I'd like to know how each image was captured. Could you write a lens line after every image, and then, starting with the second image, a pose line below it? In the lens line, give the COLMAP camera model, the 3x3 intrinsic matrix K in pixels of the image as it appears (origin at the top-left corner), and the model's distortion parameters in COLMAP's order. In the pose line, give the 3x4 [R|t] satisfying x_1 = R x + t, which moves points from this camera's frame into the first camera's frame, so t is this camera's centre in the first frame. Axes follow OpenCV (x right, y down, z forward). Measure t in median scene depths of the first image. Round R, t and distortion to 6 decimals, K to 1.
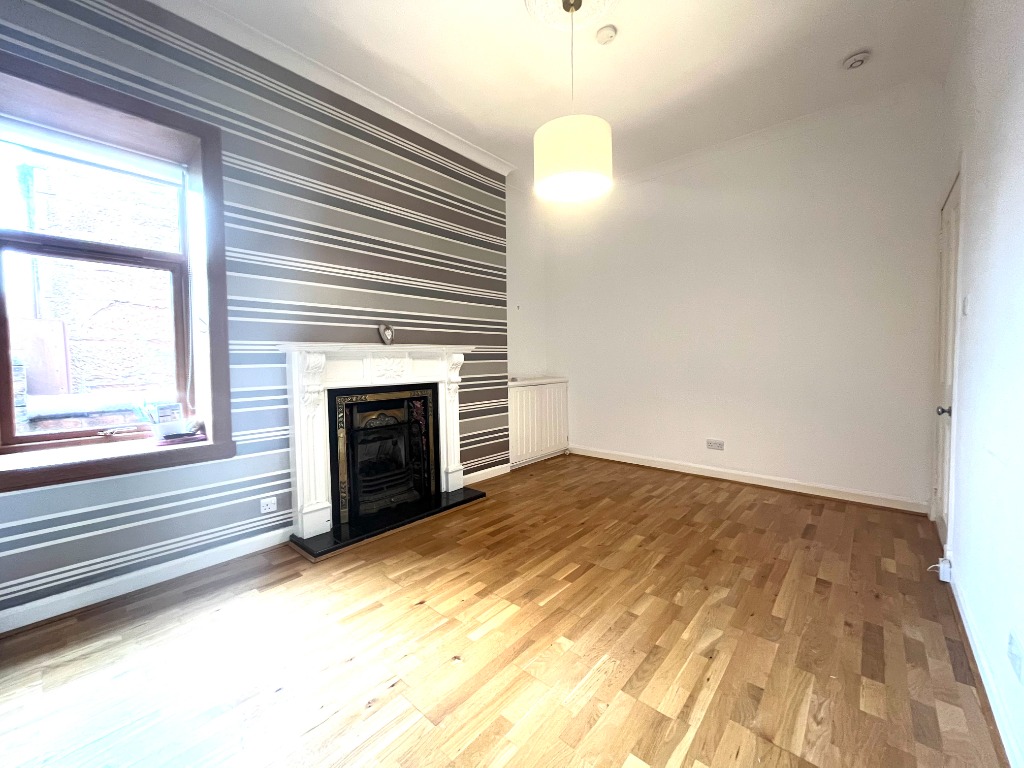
lens RADIAL K [[415.1, 0, 515.9], [0, 415.1, 381.8], [0, 0, 1]] dist [-0.001174, 0.000163]
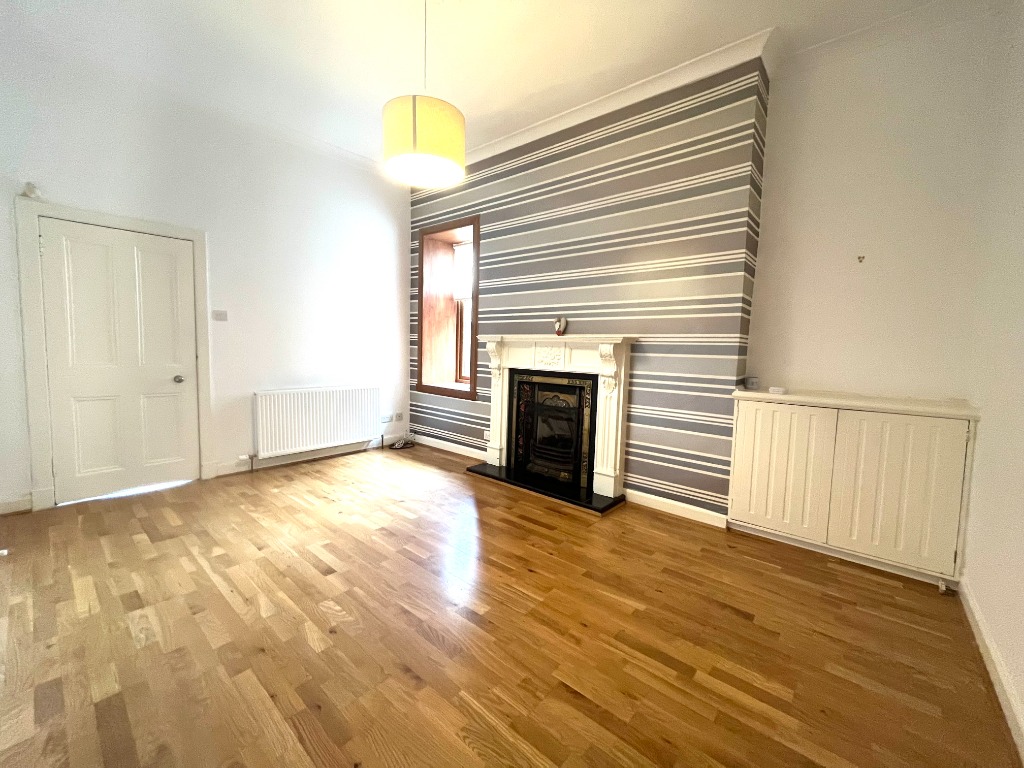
lens RADIAL K [[415.1, 0, 516.0], [0, 415.1, 379.8], [0, 0, 1]] dist [-0.001174, 0.000163]
pose [[0.001570, 0.090446, -0.995900, 0.827454], [-0.079943, 0.992725, 0.090031, -0.061627], [0.996798, 0.079474, 0.008789, 0.888089]]
